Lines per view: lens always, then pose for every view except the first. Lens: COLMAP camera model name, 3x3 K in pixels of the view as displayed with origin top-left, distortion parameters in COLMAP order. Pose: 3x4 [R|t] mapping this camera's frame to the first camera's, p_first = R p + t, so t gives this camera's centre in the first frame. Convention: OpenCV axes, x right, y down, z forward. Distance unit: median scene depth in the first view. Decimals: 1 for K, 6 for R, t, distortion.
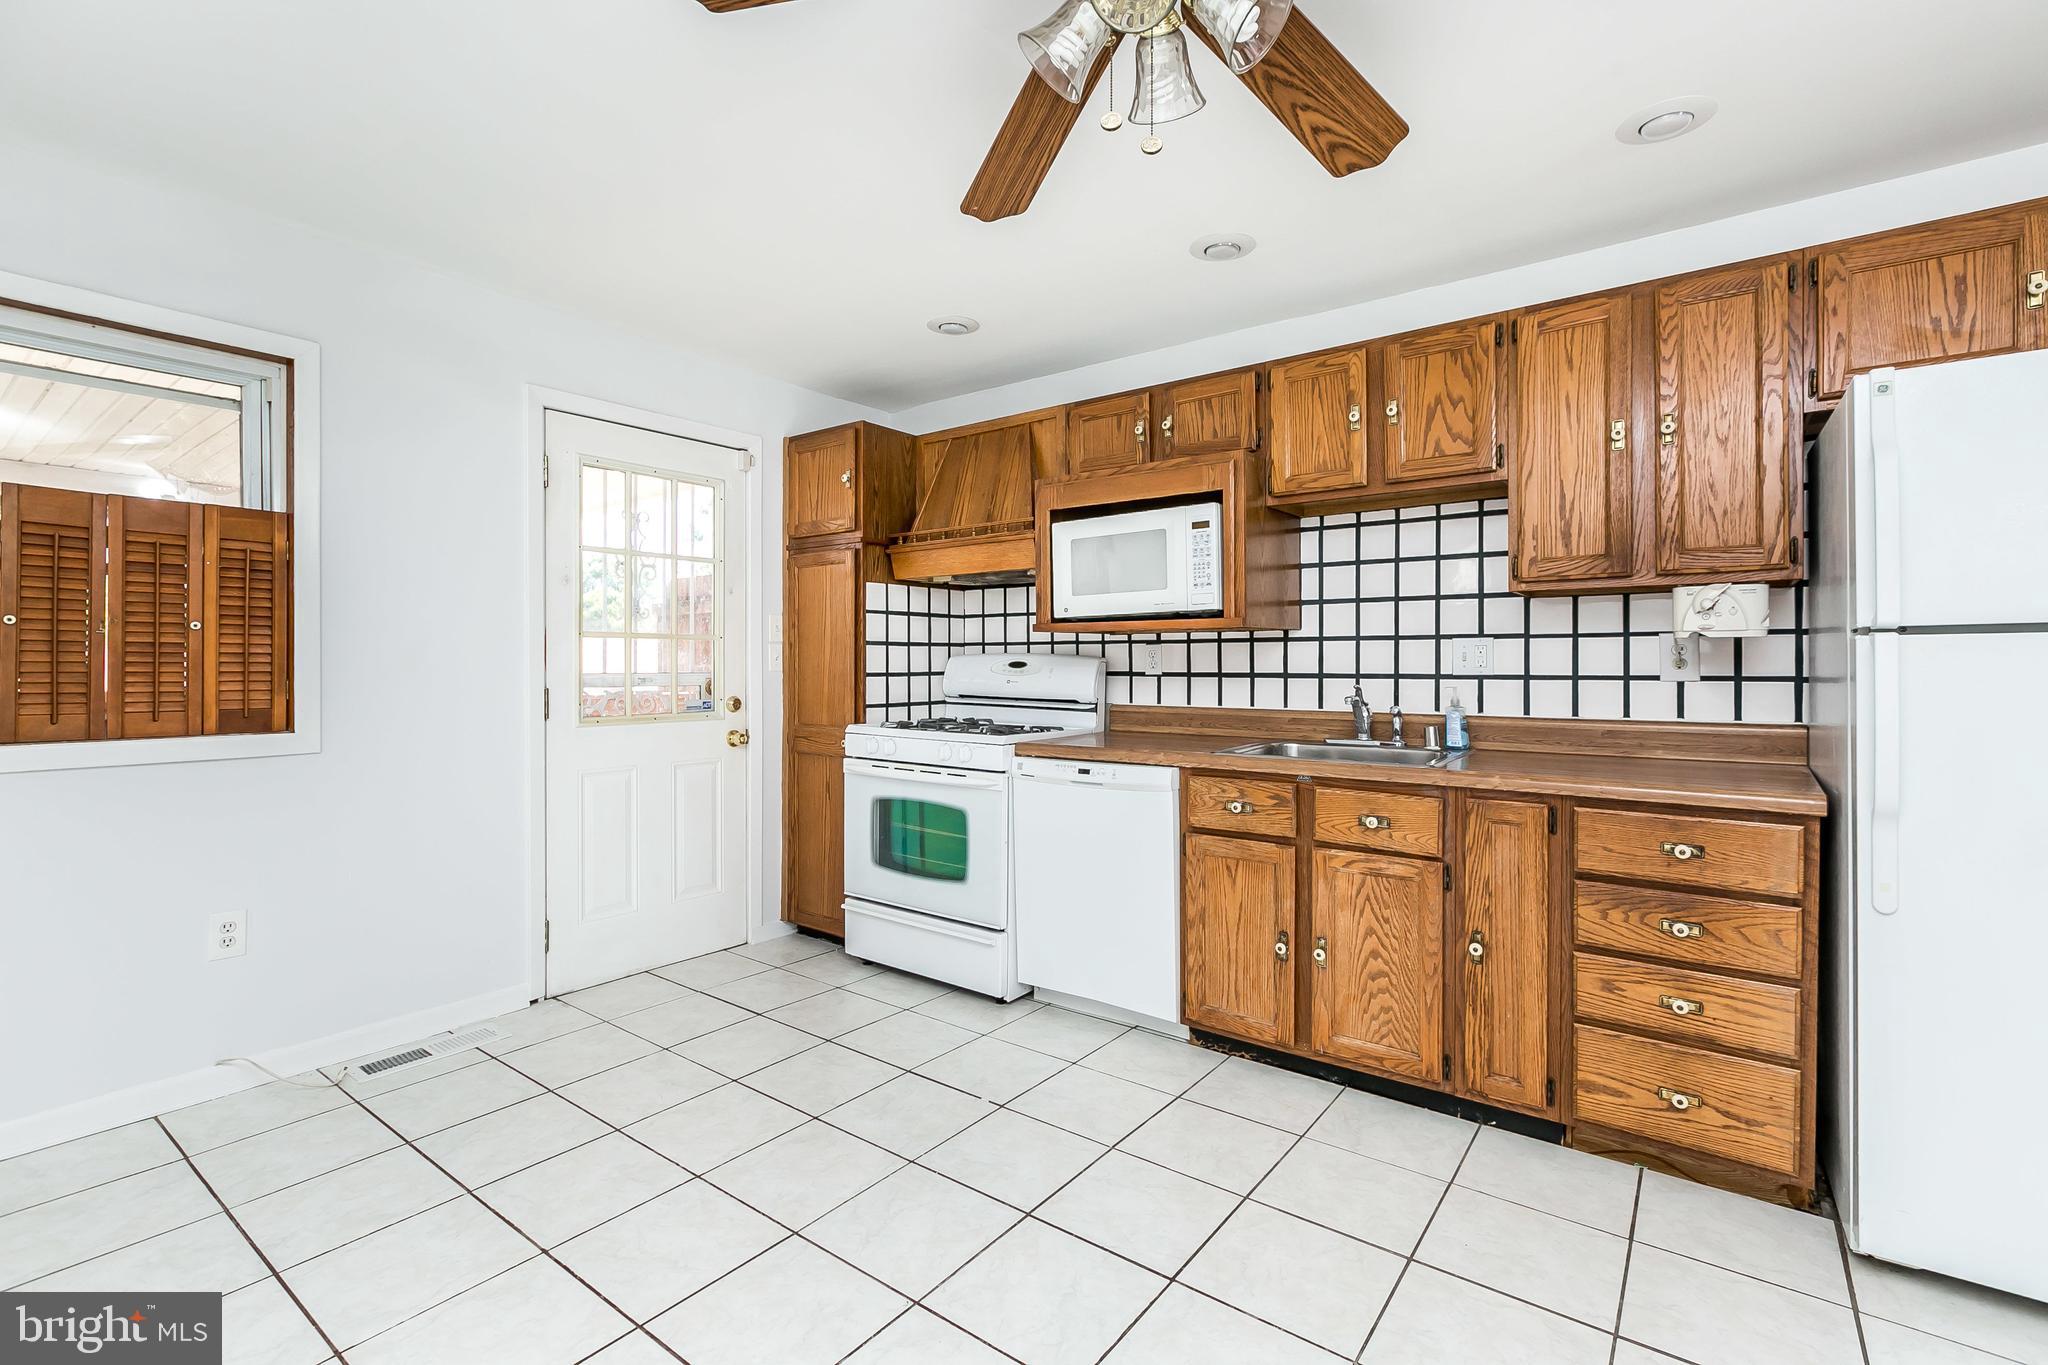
lens RADIAL K [[926.0, 0, 1024.0], [0, 926.0, 663.5], [0, 0, 1]] dist [0.000996, 0.000038]
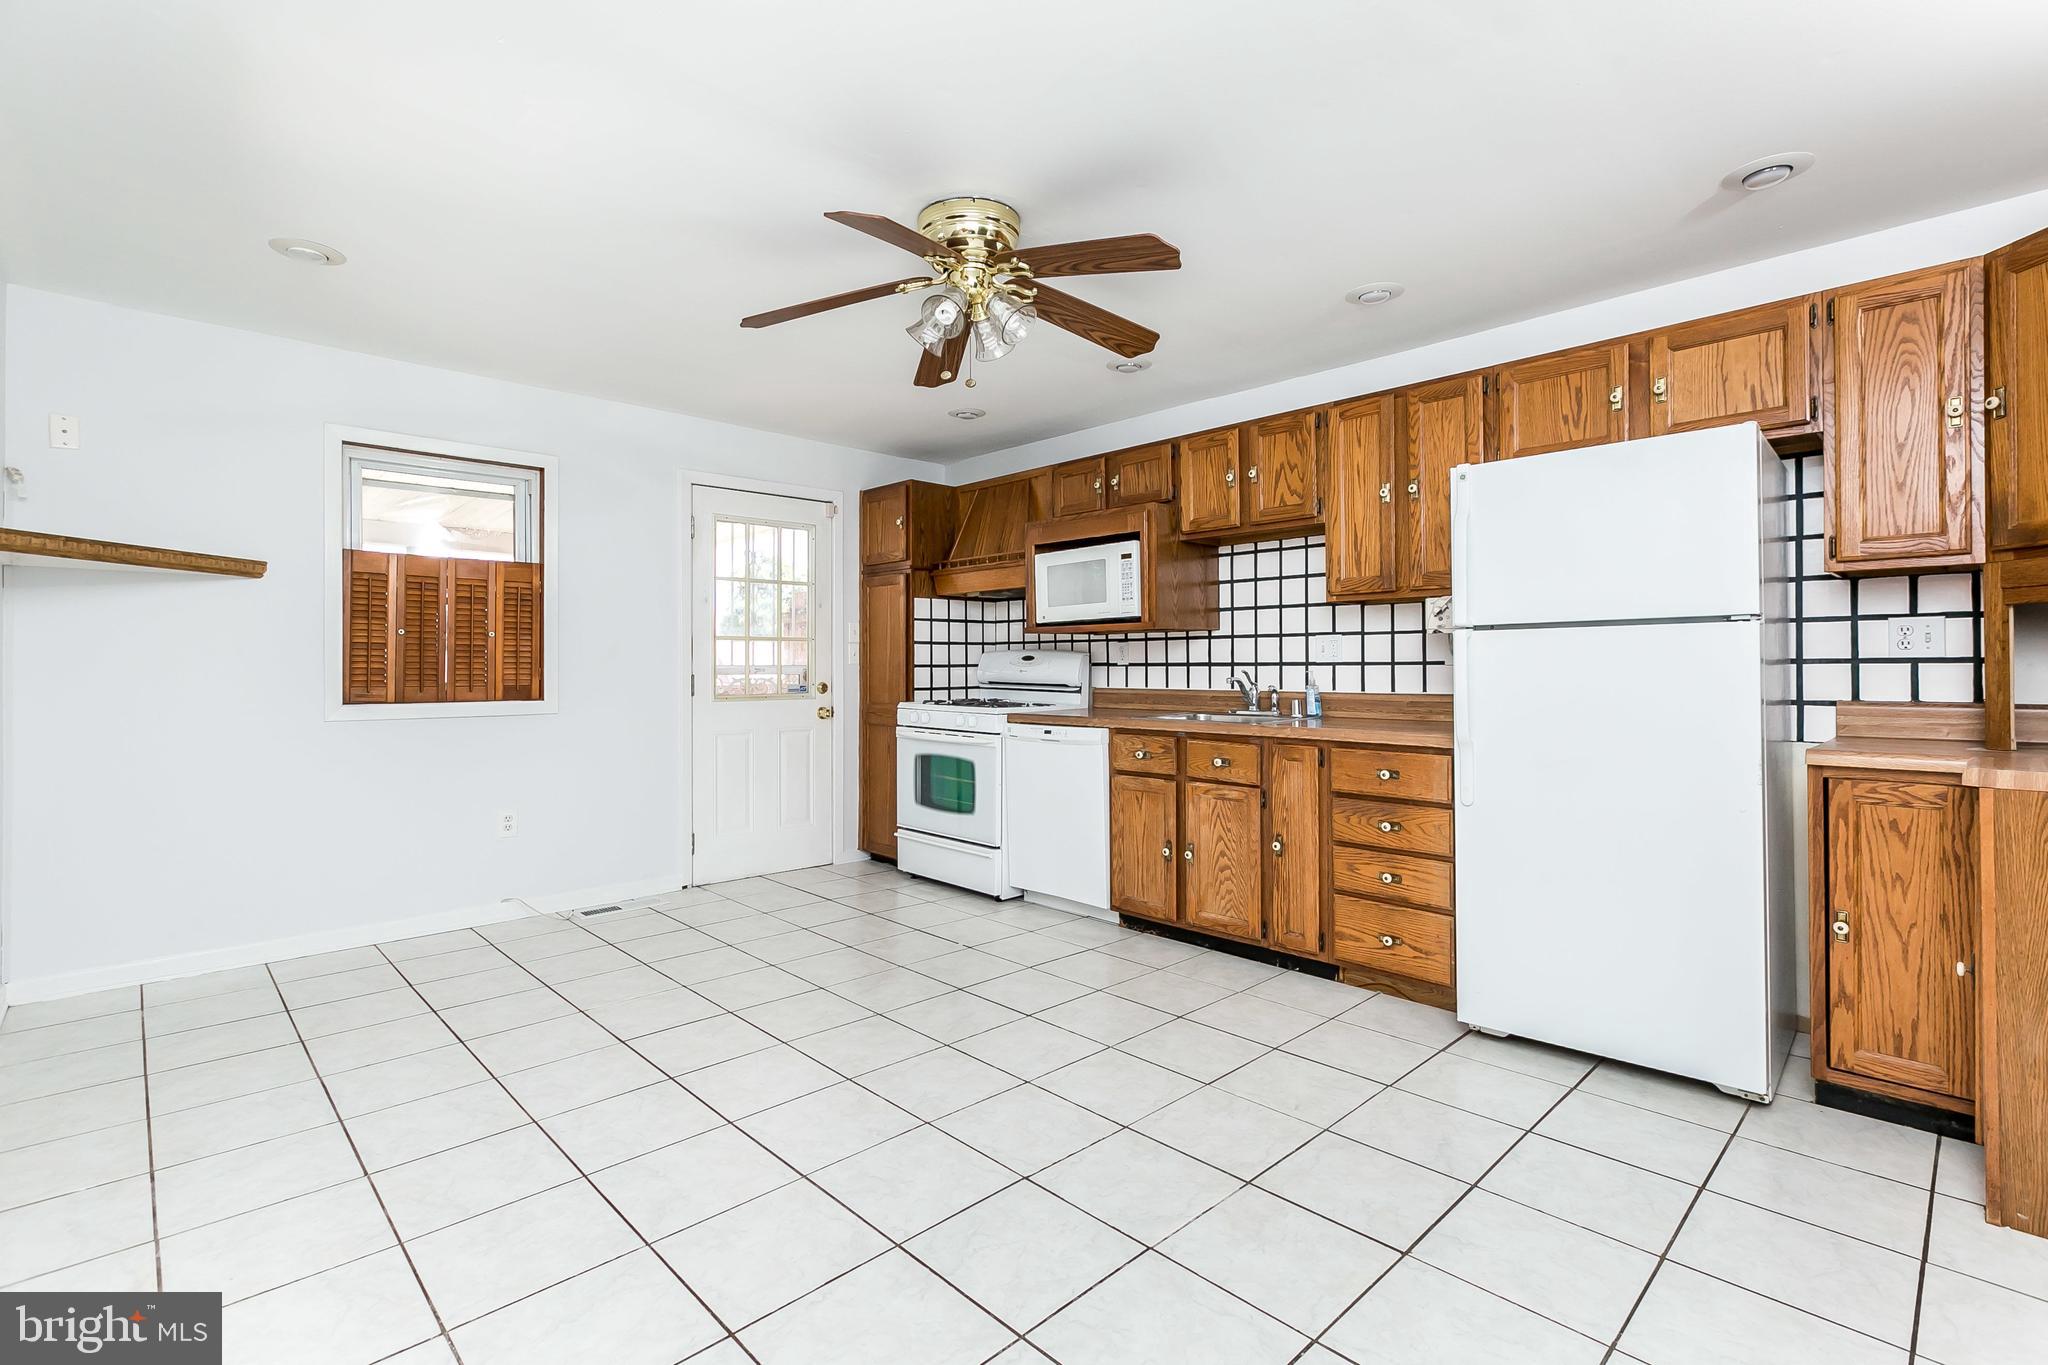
lens RADIAL K [[937.5, 0, 1019.1], [0, 937.5, 653.2], [0, 0, 1]] dist [-0.001934, -0.000036]
pose [[0.987585, -0.005602, -0.156983, 0.251512], [0.003584, 0.999907, -0.013137, 0.015469], [0.157042, 0.012411, 0.987514, -0.425965]]
